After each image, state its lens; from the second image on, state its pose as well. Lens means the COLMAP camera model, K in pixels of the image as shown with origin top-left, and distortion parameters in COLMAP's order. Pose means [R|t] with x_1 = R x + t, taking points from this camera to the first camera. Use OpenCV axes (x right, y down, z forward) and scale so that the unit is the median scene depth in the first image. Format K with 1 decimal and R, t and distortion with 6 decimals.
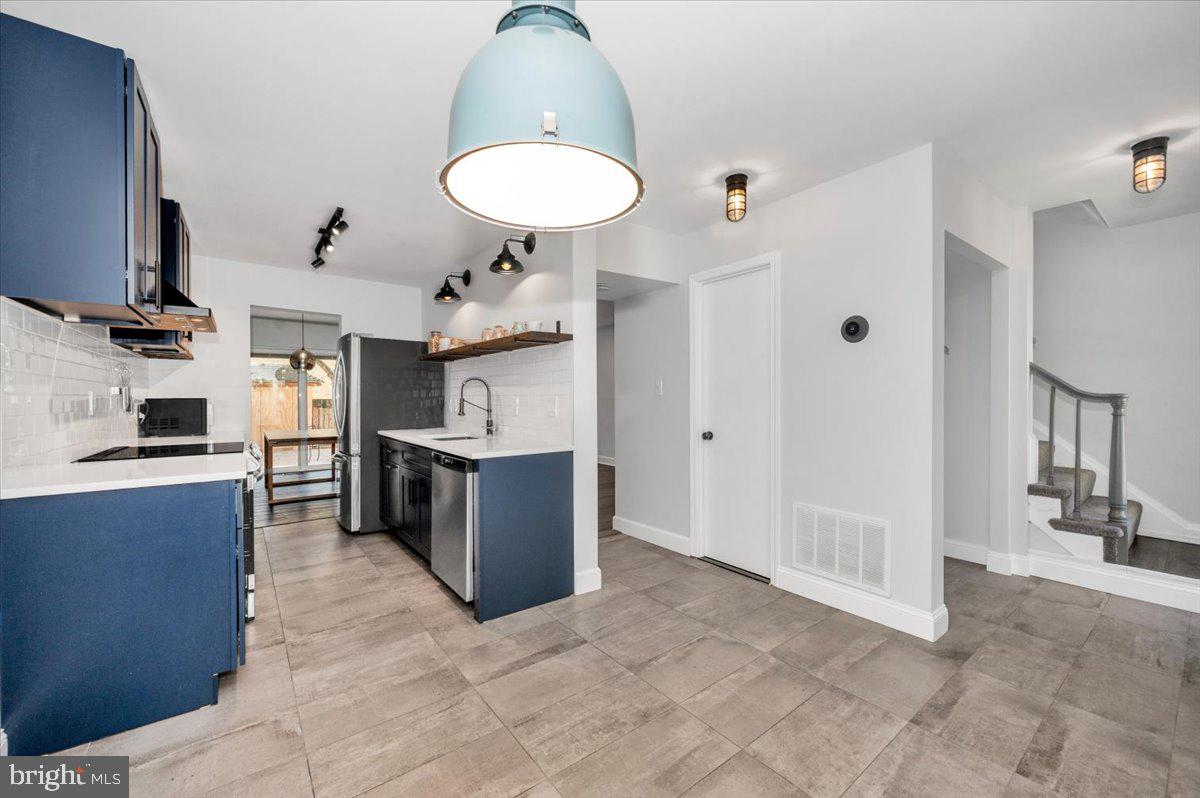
lens RADIAL K [[473.4, 0, 602.9], [0, 473.4, 399.6], [0, 0, 1]] dist [-0.001385, 0.000074]
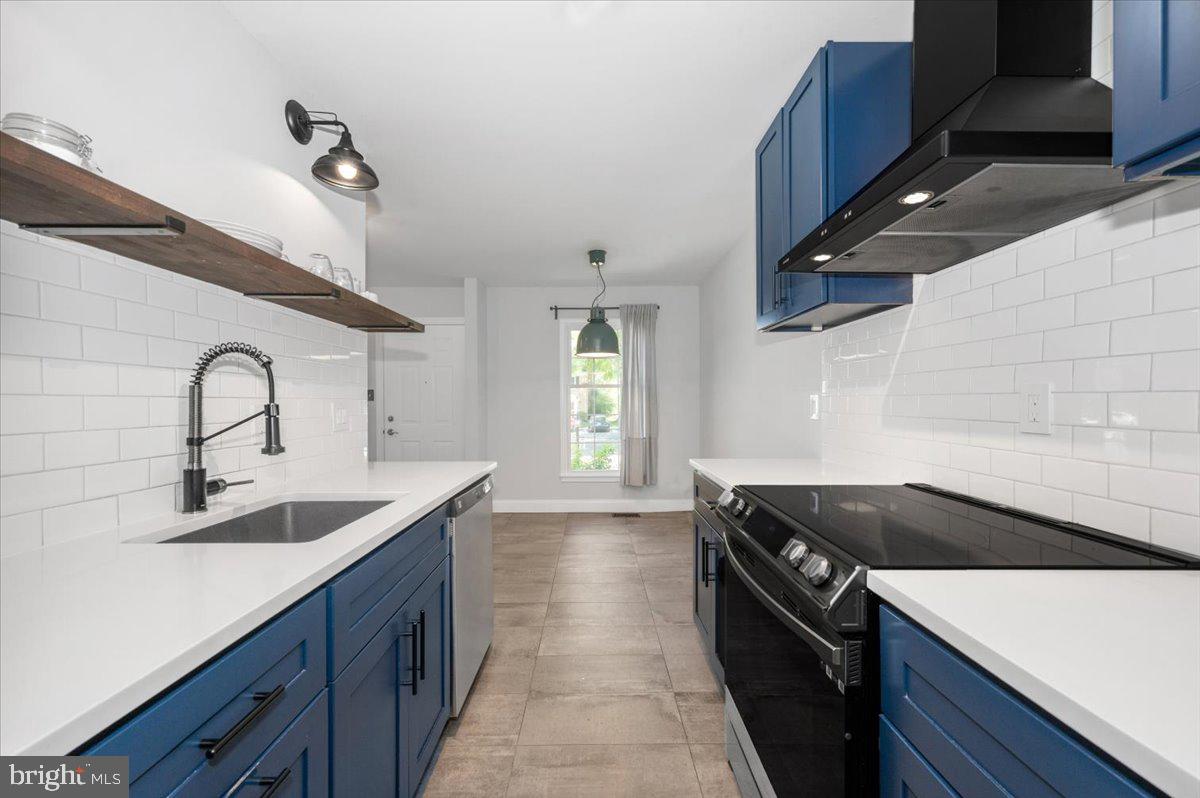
lens RADIAL K [[473.4, 0, 602.9], [0, 473.4, 399.6], [0, 0, 1]] dist [-0.001385, 0.000074]
pose [[-0.802812, 0.007718, 0.596182, -0.818479], [0.011791, 0.999926, 0.002933, -0.005109], [-0.596116, 0.009384, -0.802844, 1.324977]]
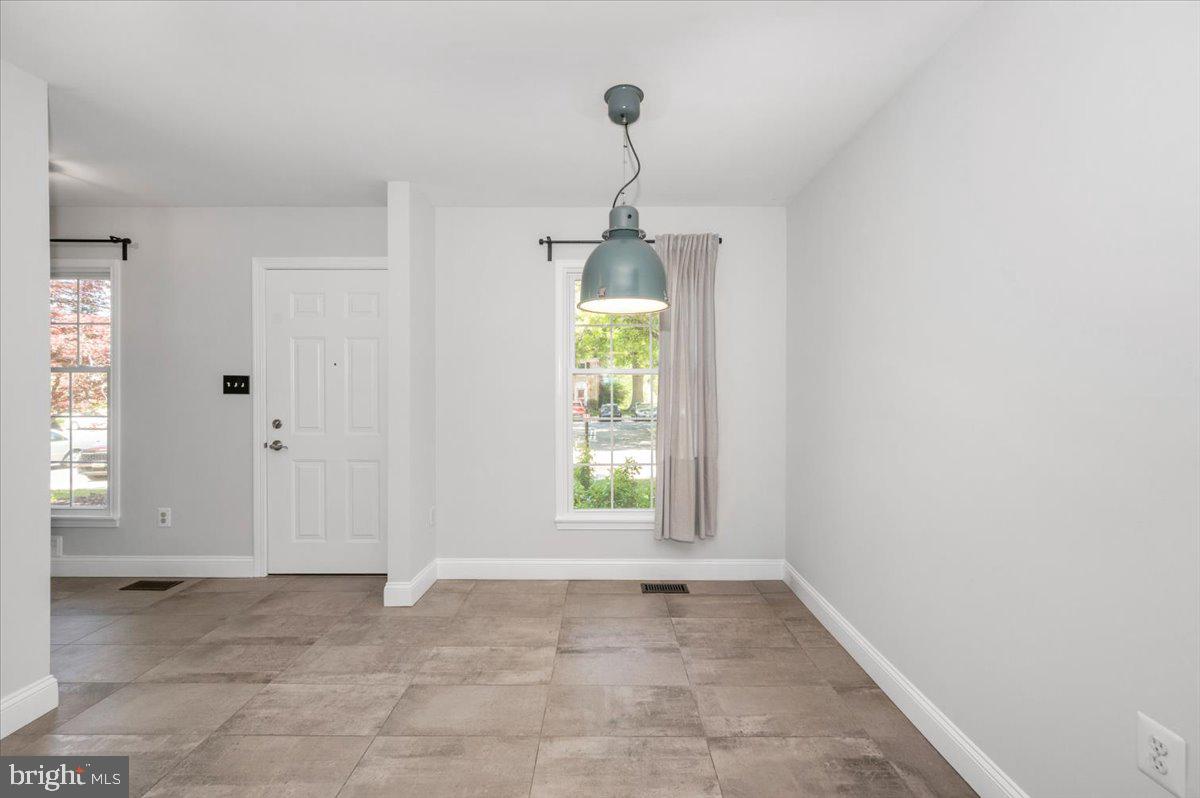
lens RADIAL K [[484.5, 0, 598.7], [0, 484.5, 379.2], [0, 0, 1]] dist [0.000481, 0.000005]
pose [[-0.783940, 0.012469, 0.620712, -0.413445], [0.006963, 0.999912, -0.011293, -0.020635], [-0.620798, -0.004531, -0.783957, 0.824841]]
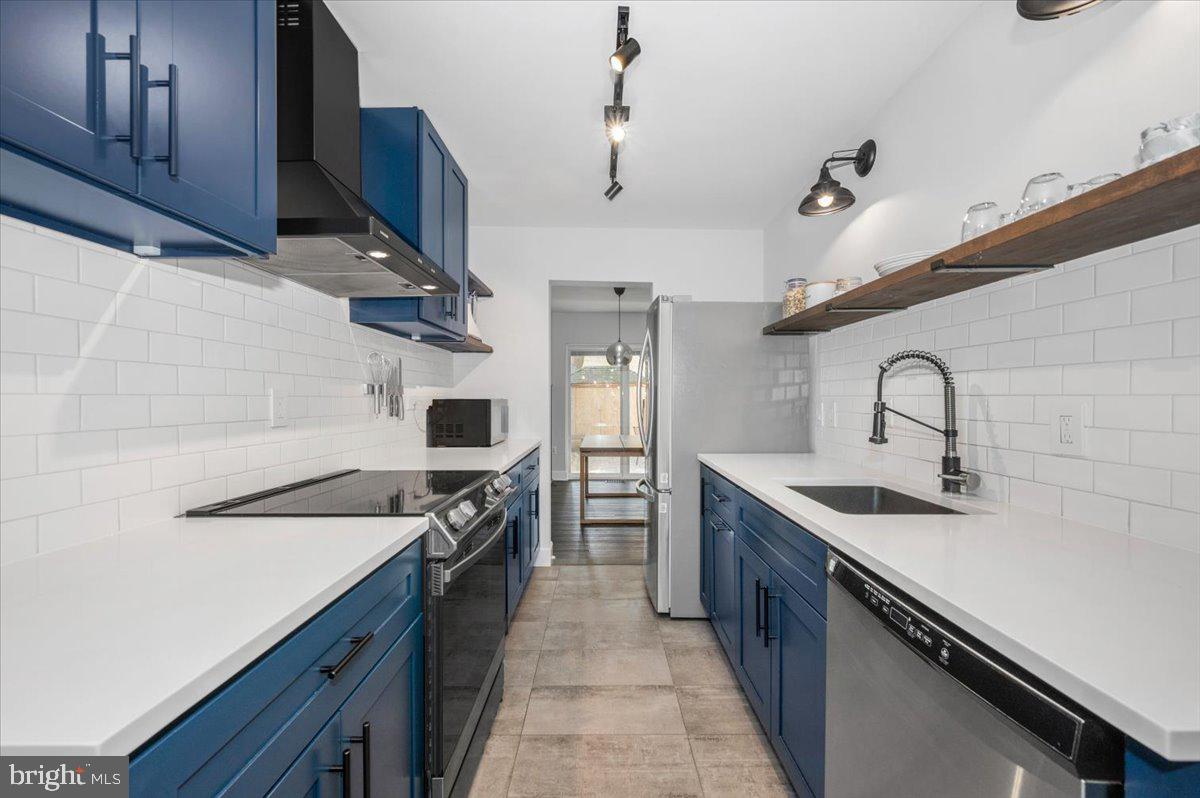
lens RADIAL K [[482.7, 0, 589.4], [0, 482.7, 402.3], [0, 0, 1]] dist [0.000538, -0.000074]
pose [[0.778302, 0.007878, -0.627841, -0.273120], [-0.005195, 0.999968, 0.006108, -0.004735], [0.627869, -0.001492, 0.778318, 0.601243]]
